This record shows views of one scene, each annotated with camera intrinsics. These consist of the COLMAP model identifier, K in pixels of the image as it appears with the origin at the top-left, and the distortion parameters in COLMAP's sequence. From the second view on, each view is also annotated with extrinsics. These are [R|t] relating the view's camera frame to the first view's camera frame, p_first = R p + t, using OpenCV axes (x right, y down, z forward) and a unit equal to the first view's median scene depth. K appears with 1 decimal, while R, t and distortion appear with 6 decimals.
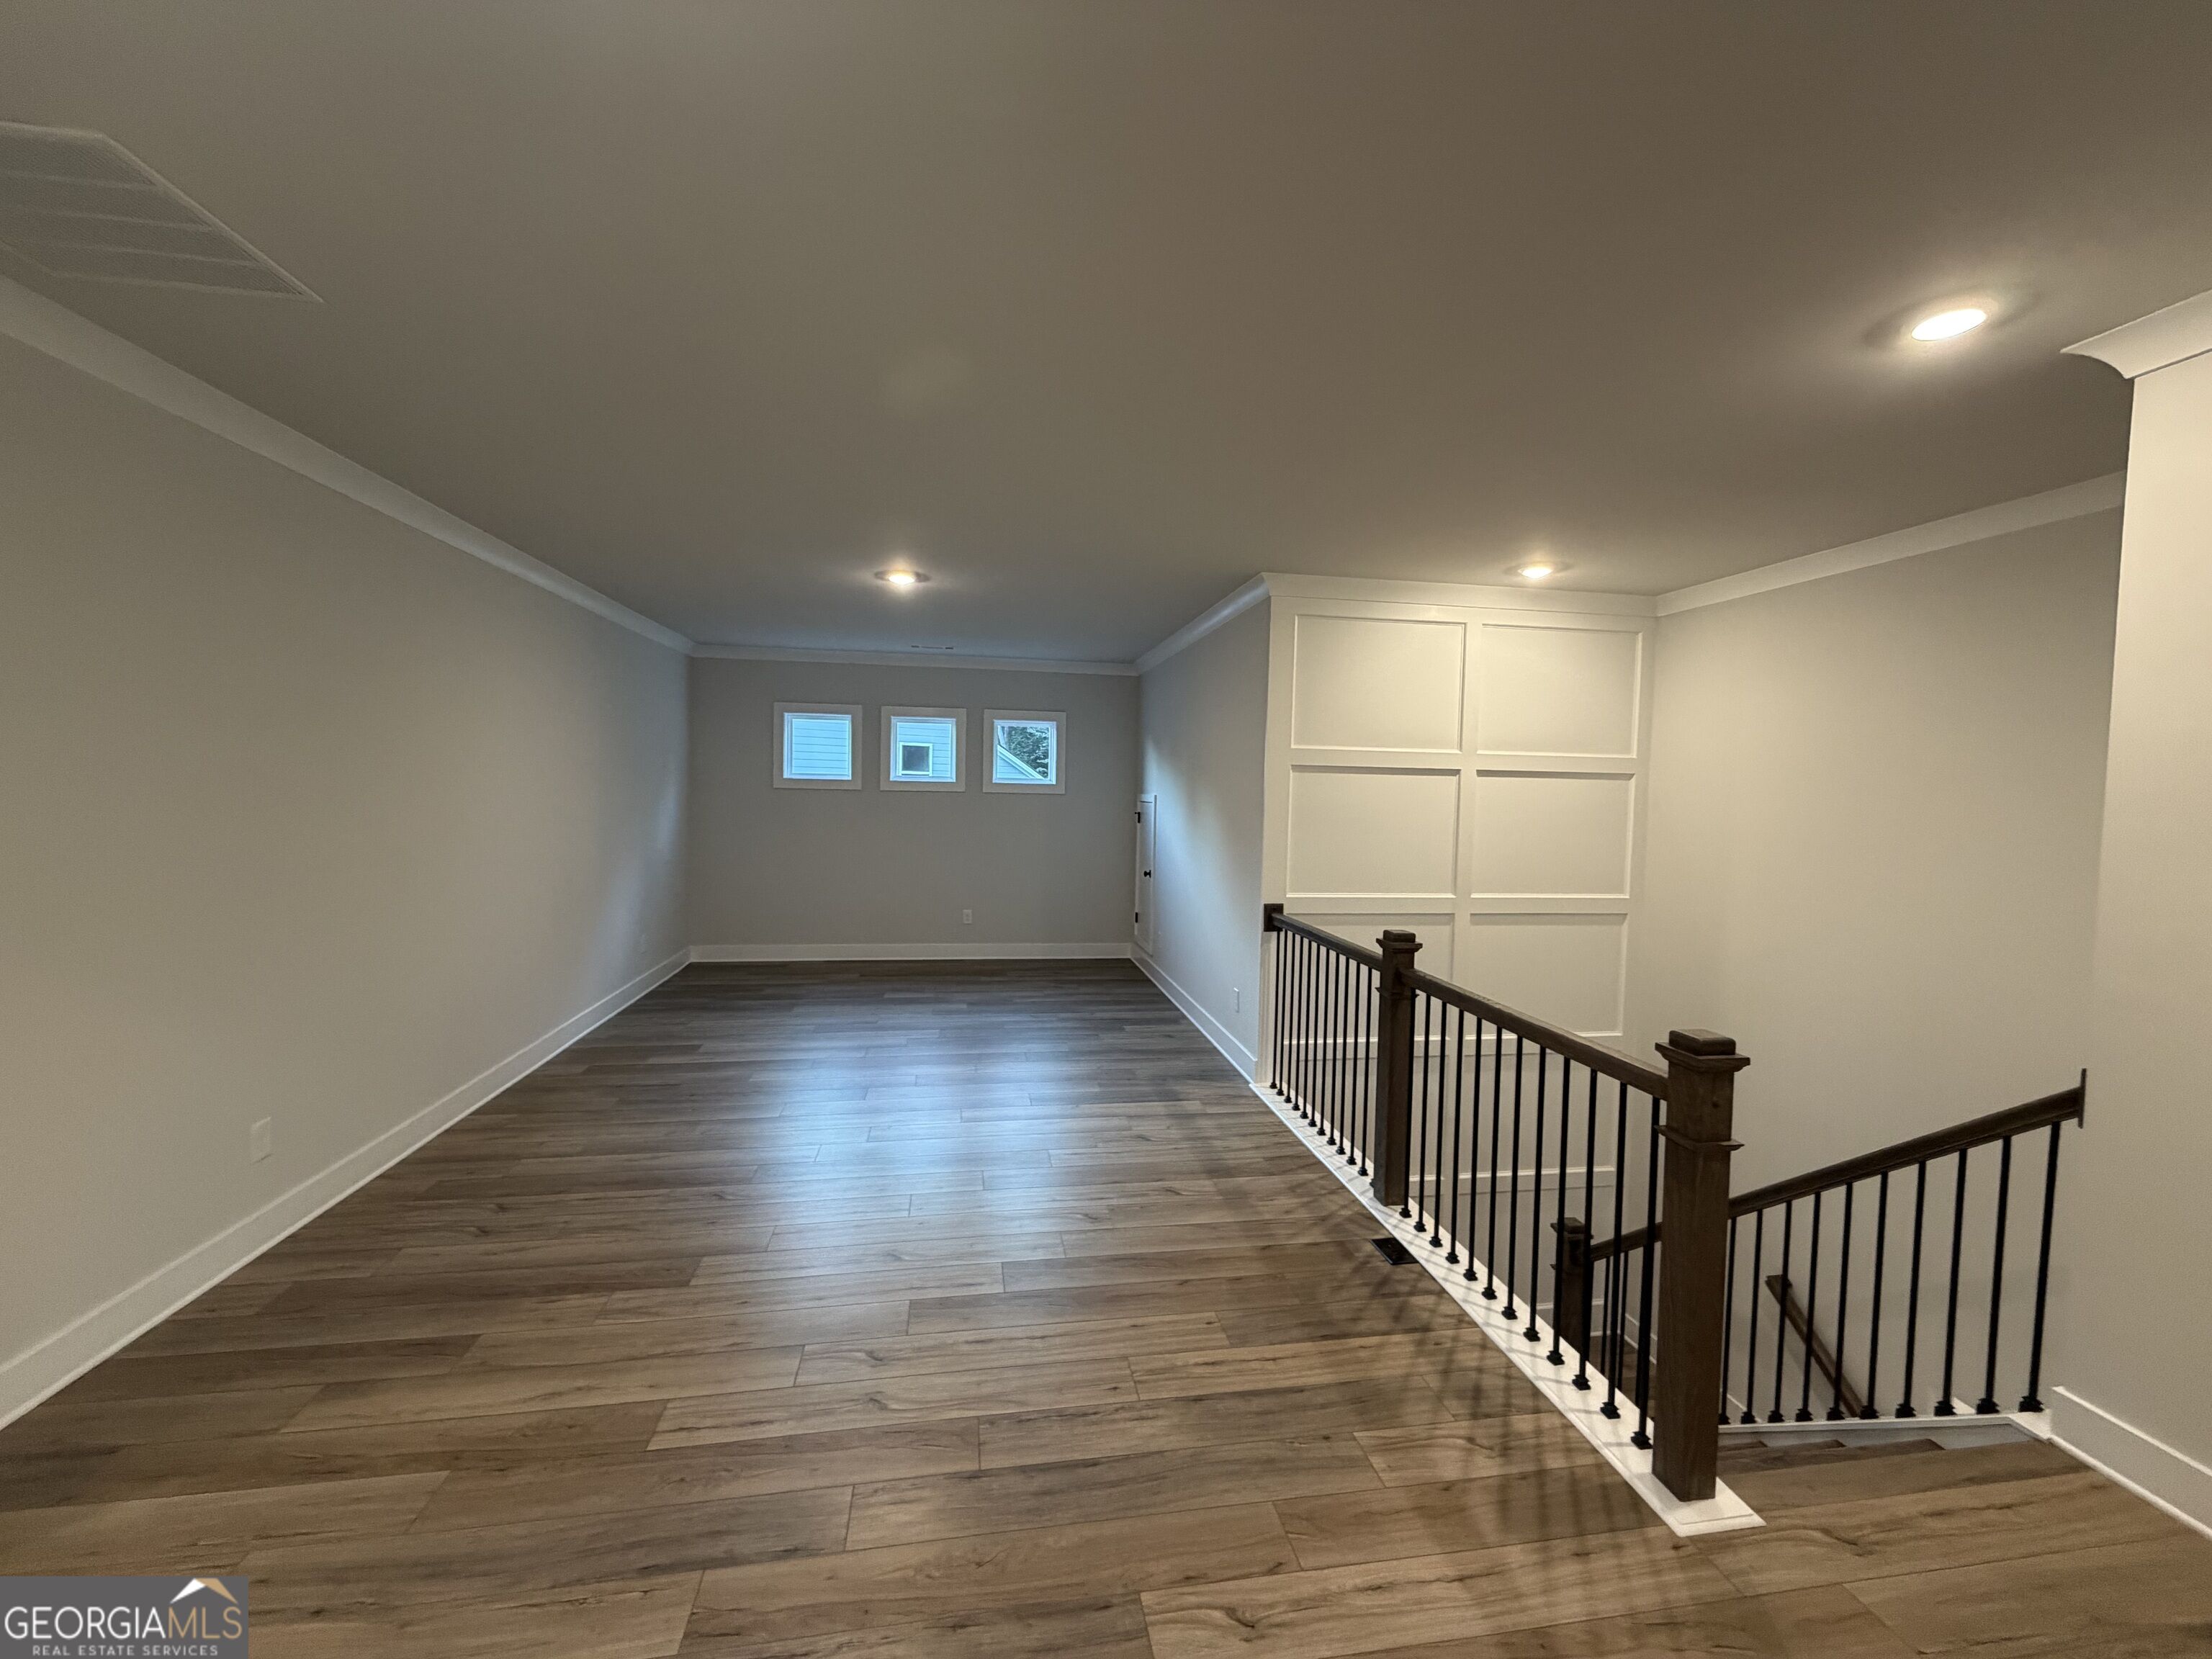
lens RADIAL K [[875.7, 0, 1114.5], [0, 875.7, 833.8], [0, 0, 1]] dist [-0.000270, -0.000301]
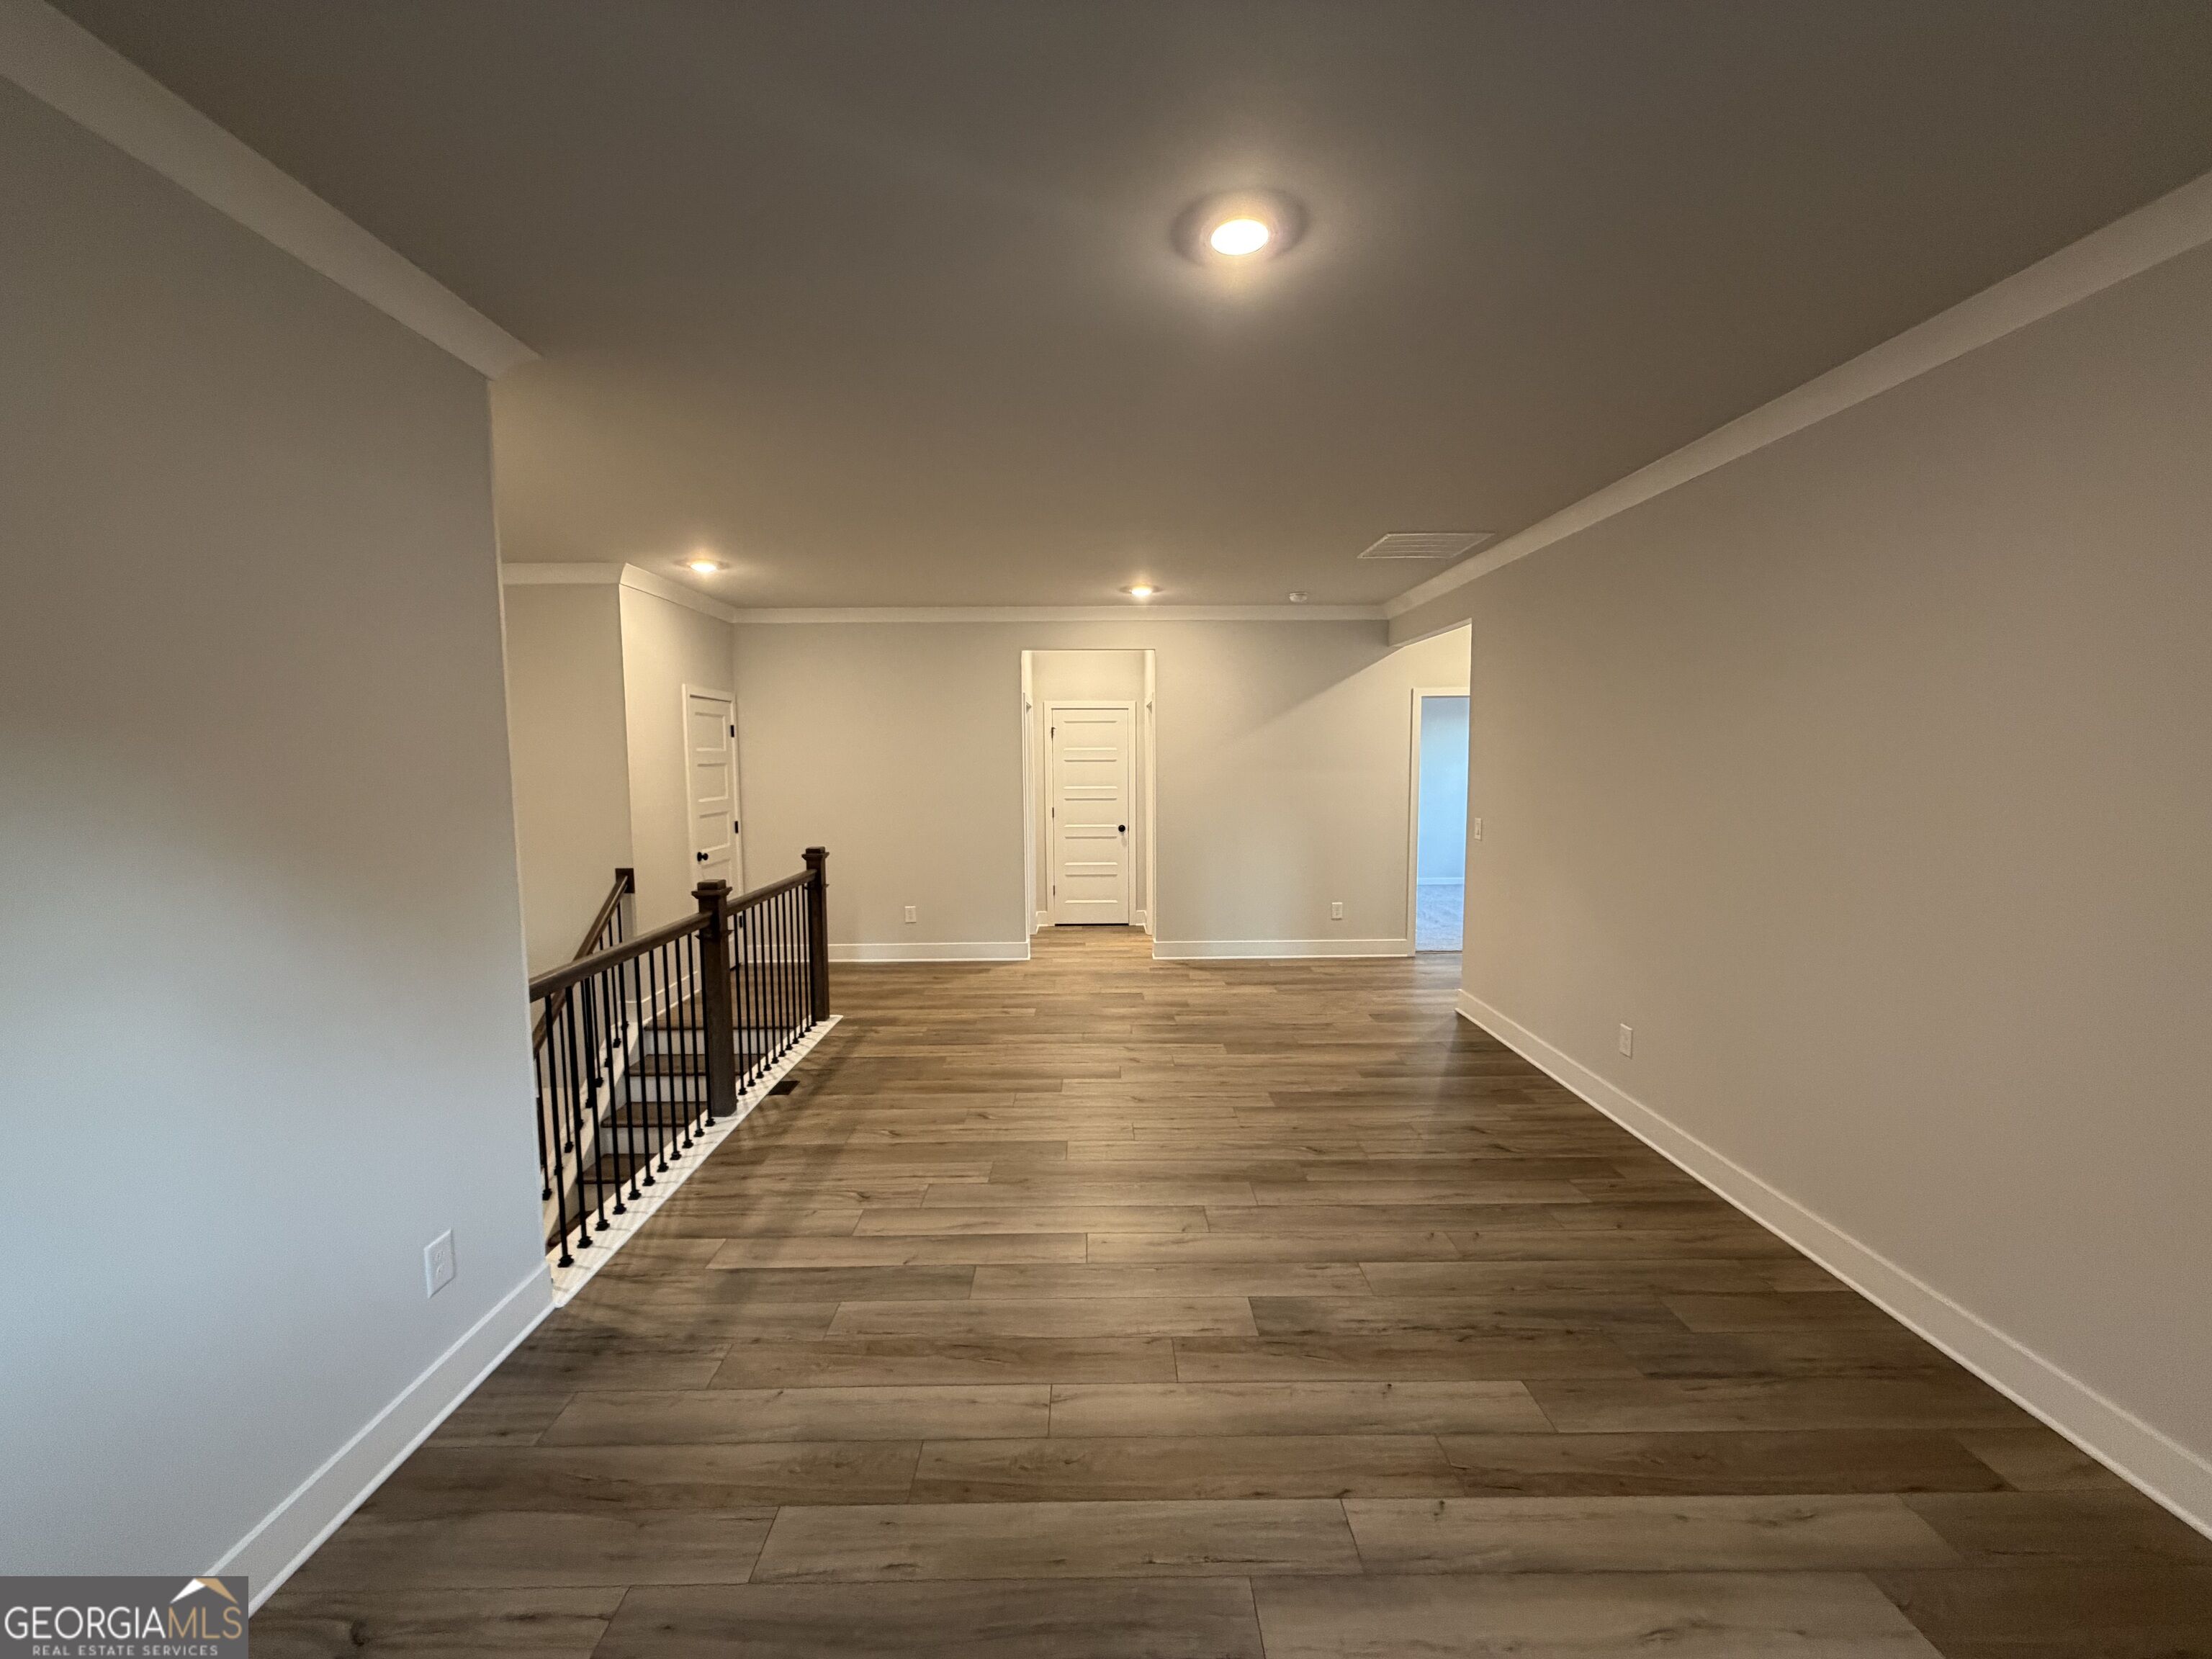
lens RADIAL K [[875.7, 0, 1108.0], [0, 875.7, 833.5], [0, 0, 1]] dist [-0.000270, -0.000301]
pose [[-0.987151, -0.027532, 0.157401, -0.378824], [-0.004251, 0.989221, 0.146371, -0.122505], [-0.159734, 0.143822, -0.976627, 2.116910]]
